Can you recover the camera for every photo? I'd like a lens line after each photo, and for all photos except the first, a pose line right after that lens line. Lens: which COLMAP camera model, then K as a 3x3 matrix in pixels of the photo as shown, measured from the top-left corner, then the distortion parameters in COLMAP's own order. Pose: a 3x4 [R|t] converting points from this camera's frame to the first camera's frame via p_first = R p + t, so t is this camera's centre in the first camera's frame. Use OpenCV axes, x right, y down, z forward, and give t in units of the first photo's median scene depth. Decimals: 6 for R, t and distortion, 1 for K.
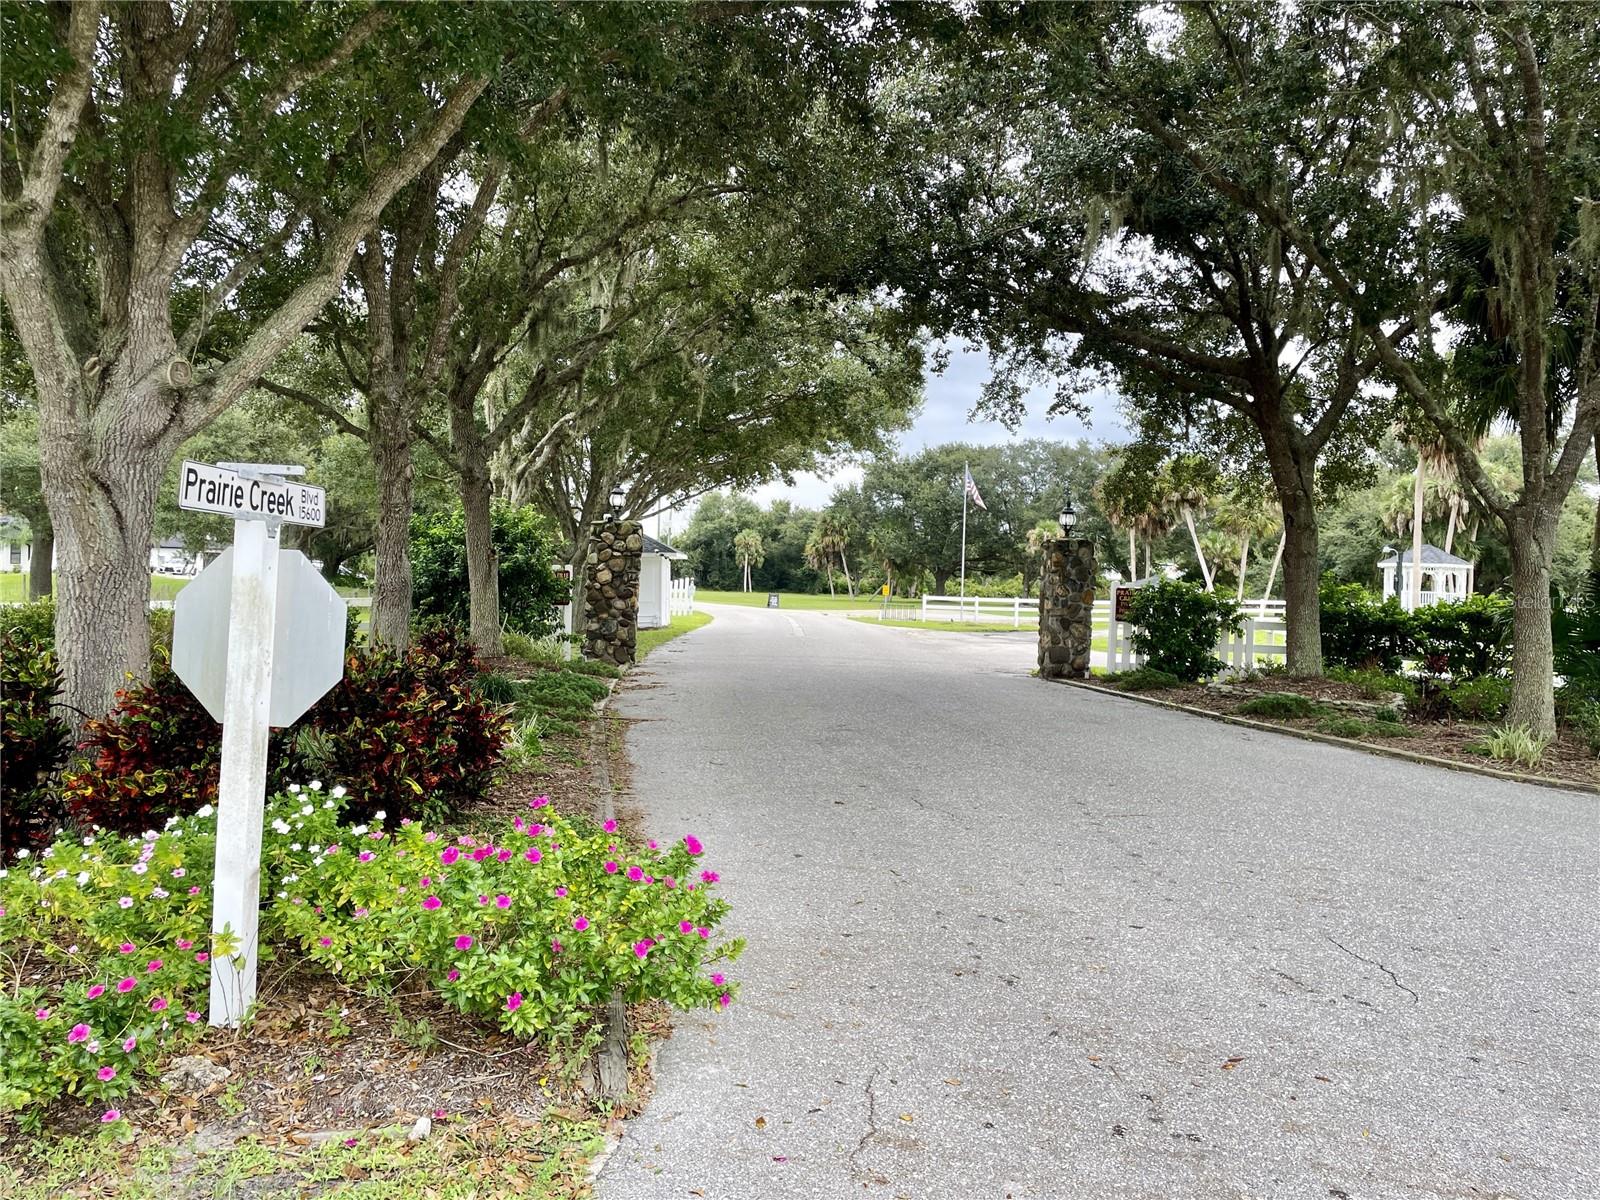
lens RADIAL K [[1247.1, 0, 802.2], [0, 1247.1, 592.9], [0, 0, 1]] dist [0.069717, -0.064574]
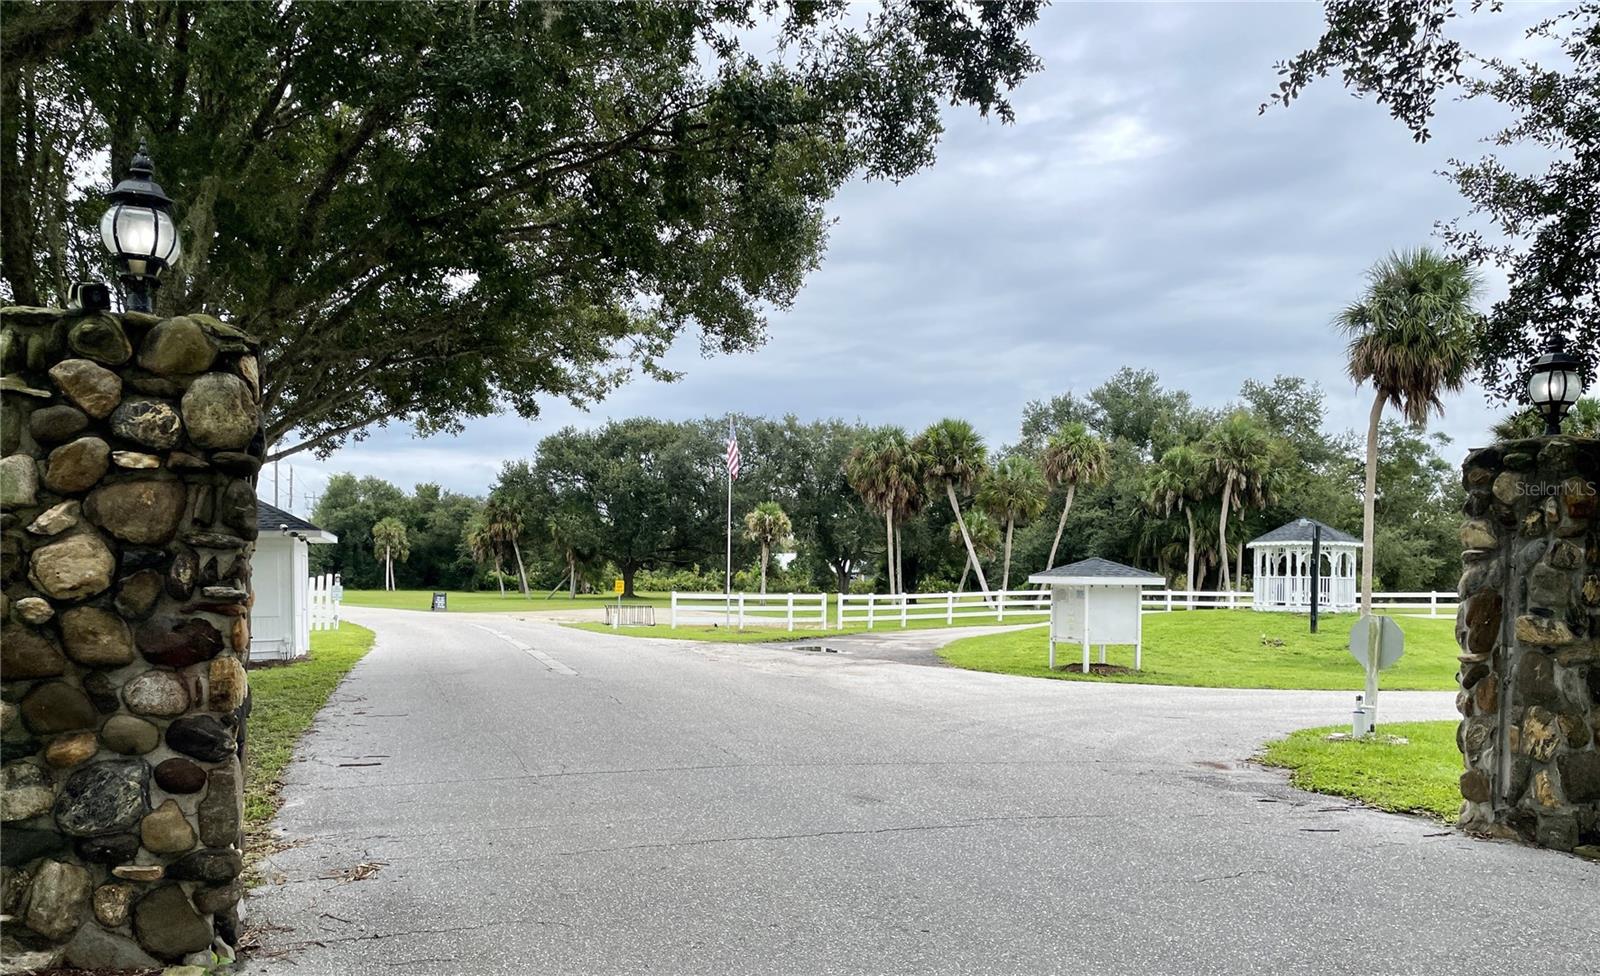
lens RADIAL K [[1227.7, 0, 816.2], [0, 1227.7, 593.9], [0, 0, 1]] dist [0.068342, -0.013305]
pose [[0.956062, -0.021288, 0.292389, -0.090755], [0.019256, 0.999766, 0.009828, -0.007196], [-0.292530, -0.003767, 0.956249, 0.691242]]
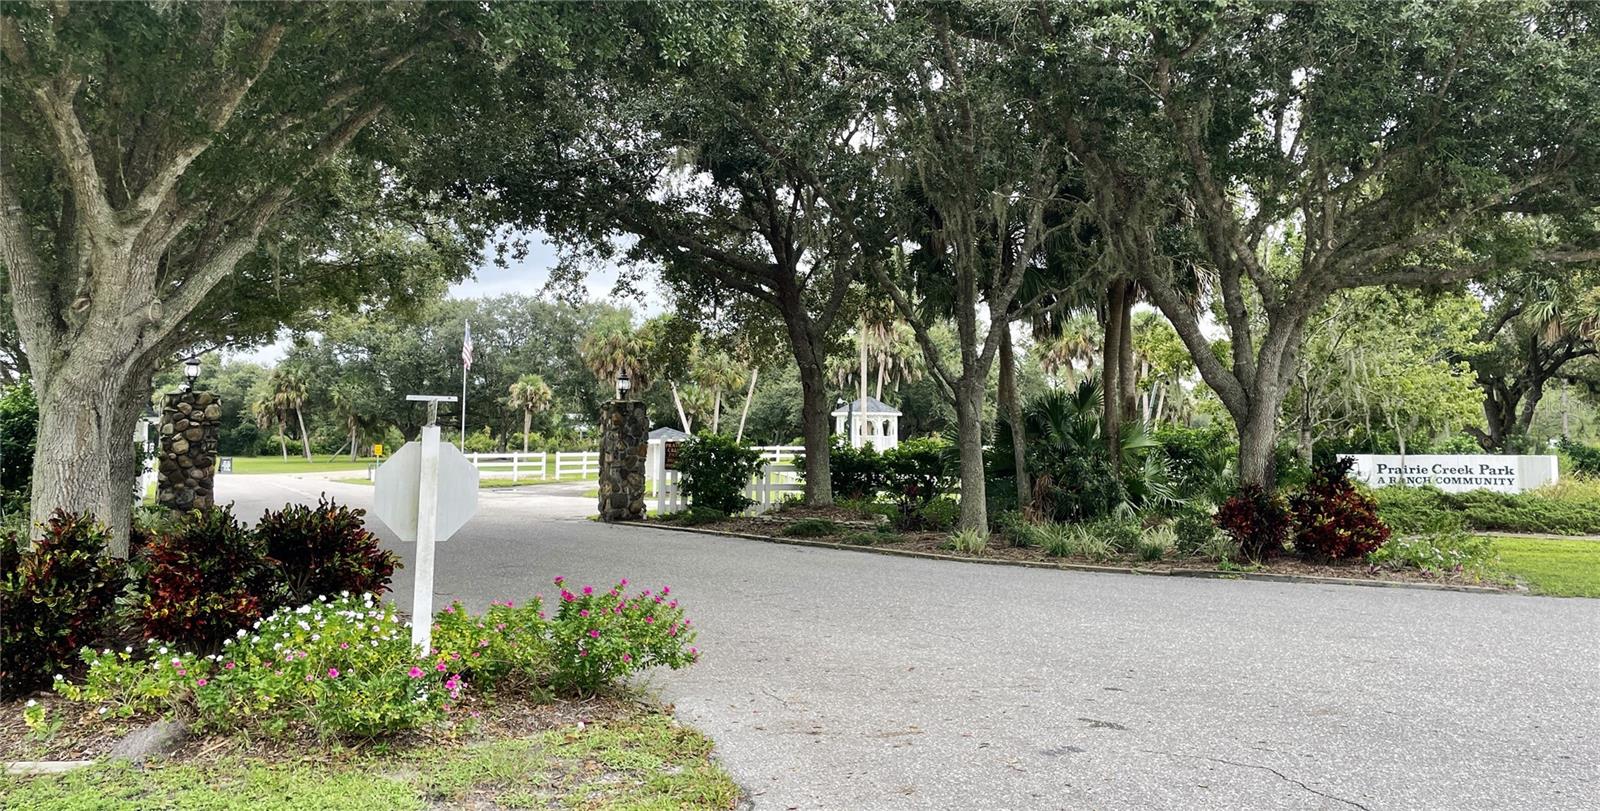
lens RADIAL K [[1272.9, 0, 842.9], [0, 1272.9, 323.2], [0, 0, 1]] dist [0.056239, -0.012942]
pose [[0.898230, 0.011773, 0.439369, -0.125084], [0.029850, 0.995699, -0.087704, -0.004443], [-0.438512, 0.091893, 0.894015, -0.162364]]
